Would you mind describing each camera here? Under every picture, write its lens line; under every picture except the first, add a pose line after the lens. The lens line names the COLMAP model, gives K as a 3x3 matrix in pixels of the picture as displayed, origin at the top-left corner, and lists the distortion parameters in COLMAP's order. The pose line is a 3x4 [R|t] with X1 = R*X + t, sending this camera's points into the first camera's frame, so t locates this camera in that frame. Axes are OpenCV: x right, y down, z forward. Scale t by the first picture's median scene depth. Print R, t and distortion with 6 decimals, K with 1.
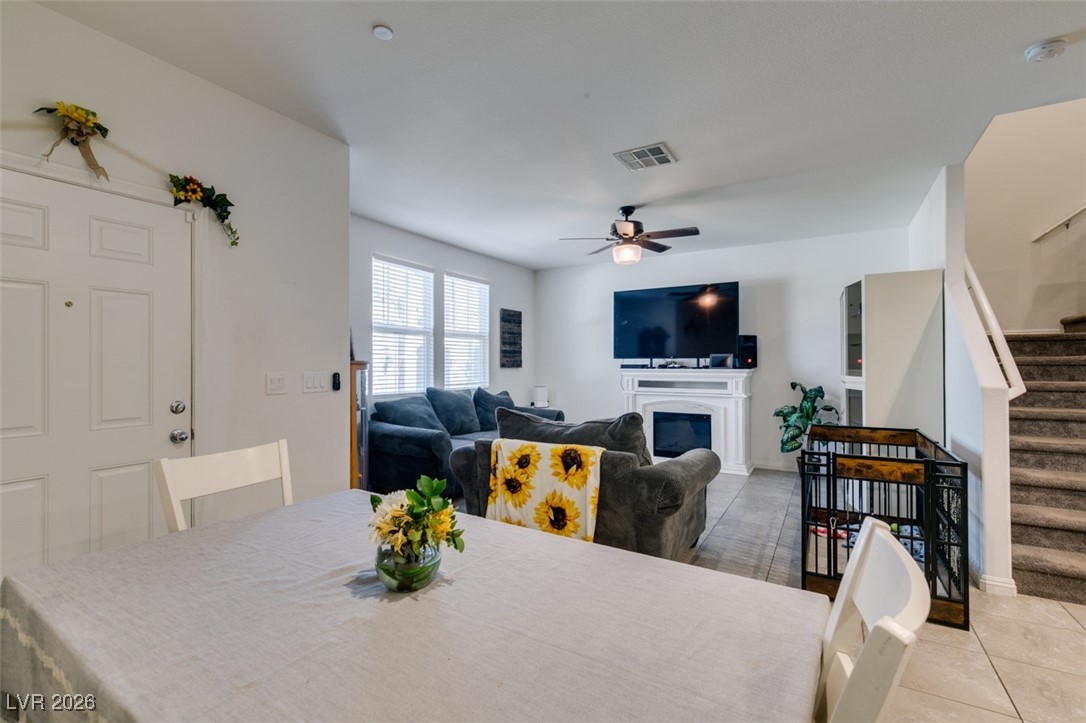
lens RADIAL K [[485.2, 0, 537.0], [0, 485.2, 365.7], [0, 0, 1]] dist [0.002625, 0.000209]
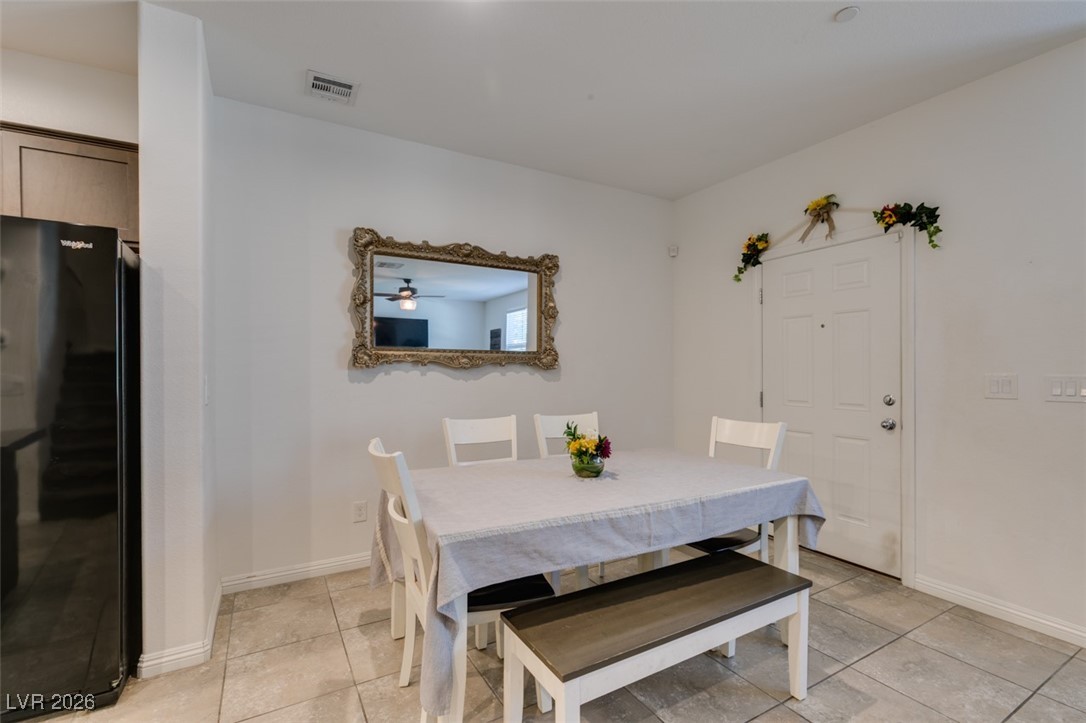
lens RADIAL K [[490.6, 0, 540.9], [0, 490.6, 366.5], [0, 0, 1]] dist [0.002225, 0.000060]
pose [[-0.485049, 0.001236, -0.874486, 0.350618], [-0.001557, 0.999996, 0.002277, 0.000322], [0.874485, 0.002466, -0.485046, 0.403038]]
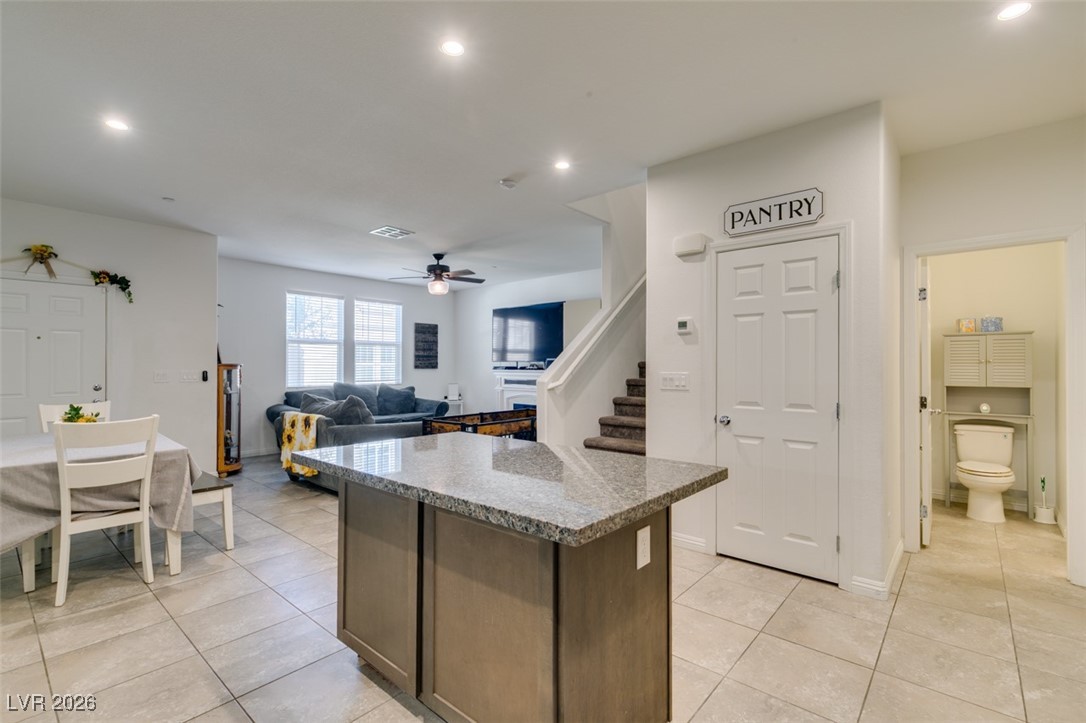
lens RADIAL K [[490.6, 0, 540.9], [0, 490.6, 366.5], [0, 0, 1]] dist [0.002225, 0.000060]
pose [[0.985530, 0.002901, -0.169476, 0.657268], [-0.003177, 0.999994, -0.001358, -0.001473], [0.169471, 0.001876, 0.985533, -0.315471]]
